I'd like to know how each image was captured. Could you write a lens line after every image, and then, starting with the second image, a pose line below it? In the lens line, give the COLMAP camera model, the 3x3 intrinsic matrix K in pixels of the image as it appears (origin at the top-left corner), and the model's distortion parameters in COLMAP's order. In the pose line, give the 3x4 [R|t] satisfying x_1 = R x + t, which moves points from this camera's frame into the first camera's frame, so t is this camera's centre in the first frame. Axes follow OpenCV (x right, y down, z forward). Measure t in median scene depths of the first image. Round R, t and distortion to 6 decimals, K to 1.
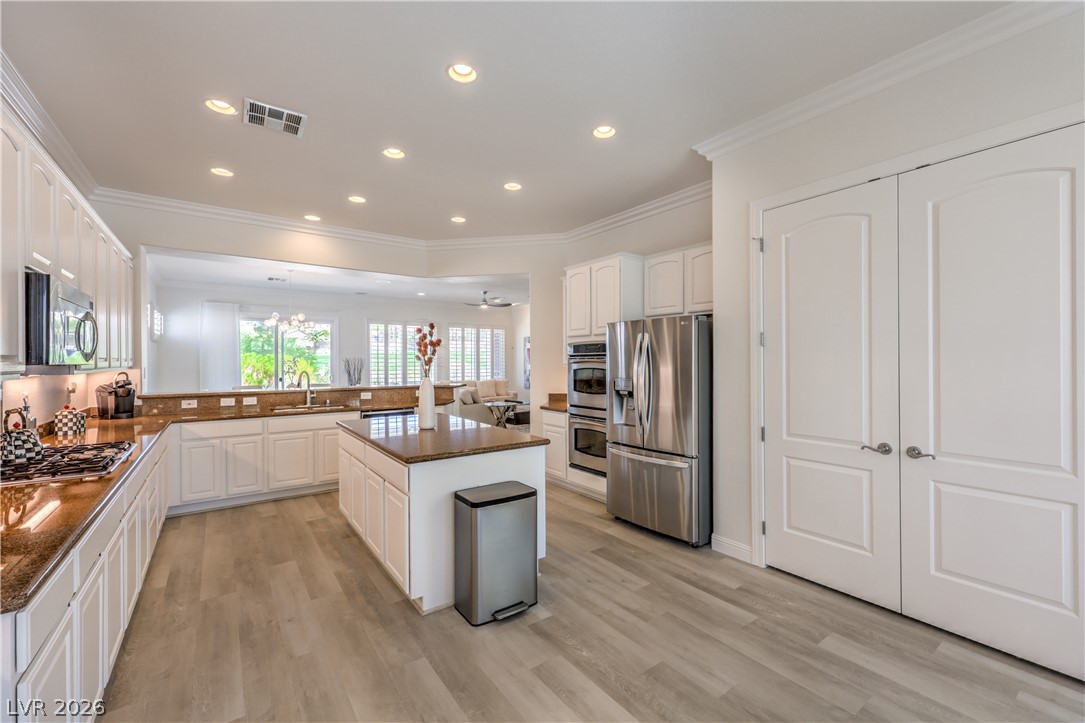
lens RADIAL K [[451.4, 0, 554.9], [0, 451.4, 362.3], [0, 0, 1]] dist [-0.000608, 0.000006]
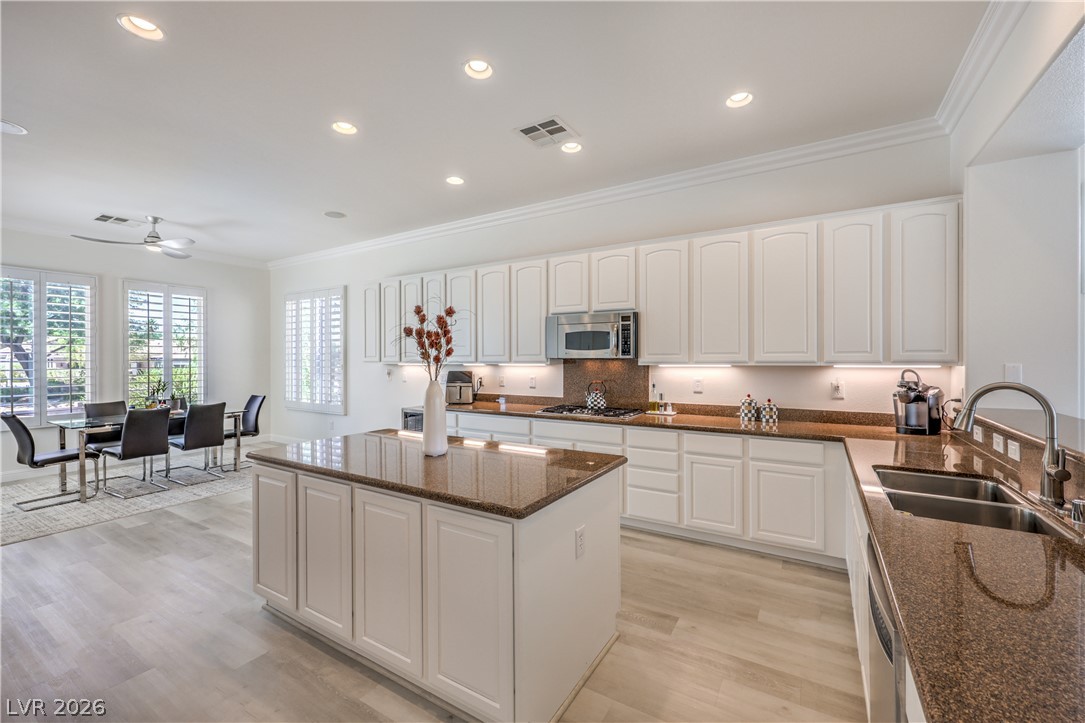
lens RADIAL K [[441.7, 0, 553.0], [0, 441.7, 359.3], [0, 0, 1]] dist [-0.001671, -0.000448]
pose [[-0.926222, 0.007285, -0.376907, -0.160616], [0.004723, 0.999959, 0.007721, -0.002163], [0.376948, 0.005372, -0.926219, 1.395494]]
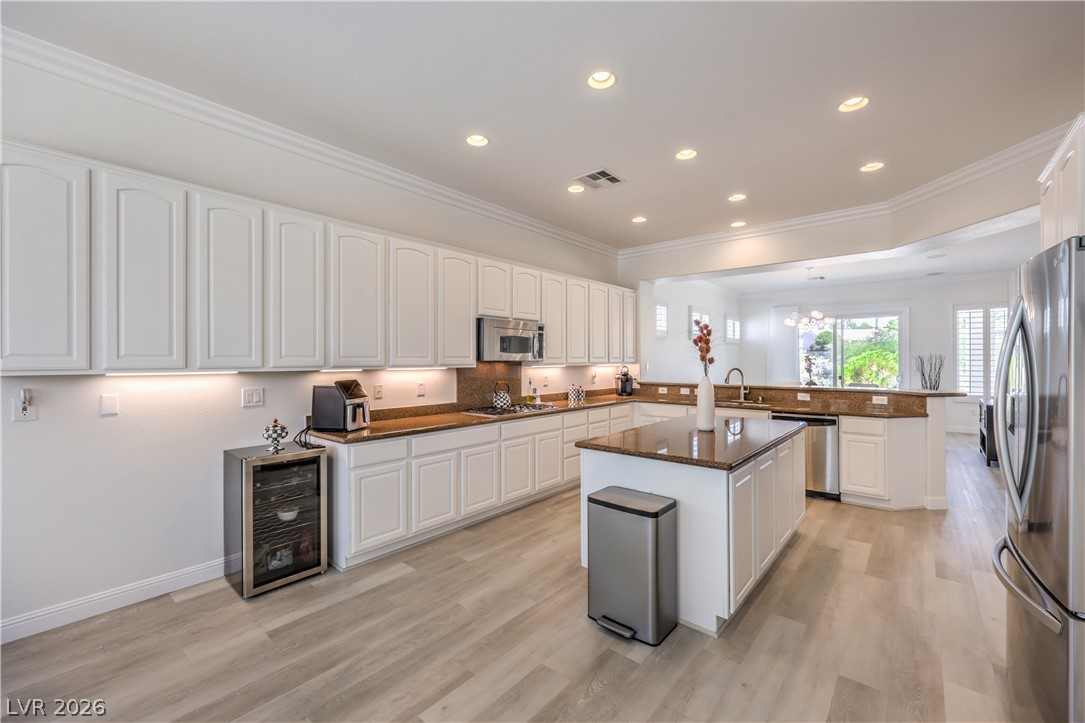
lens RADIAL K [[444.5, 0, 548.2], [0, 444.5, 358.4], [0, 0, 1]] dist [0.000337, 0.000047]
pose [[0.225517, -0.001685, -0.974238, 0.451430], [-0.002267, 0.999995, -0.002254, -0.000115], [0.974237, 0.002717, 0.225512, 0.387218]]
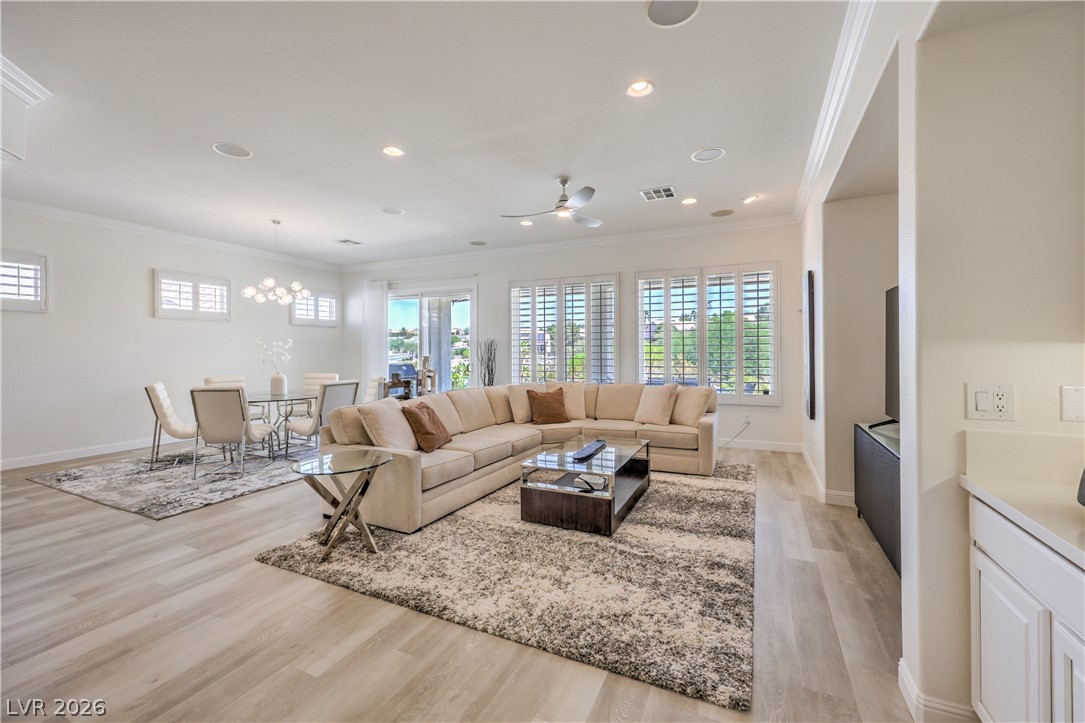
lens RADIAL K [[446.5, 0, 548.8], [0, 446.5, 350.4], [0, 0, 1]] dist [-0.002191, -0.000018]
pose [[0.469837, 0.002096, -0.882751, 0.513208], [-0.001332, 0.999998, 0.001665, 0.013363], [0.882752, 0.000394, 0.469839, 1.934230]]
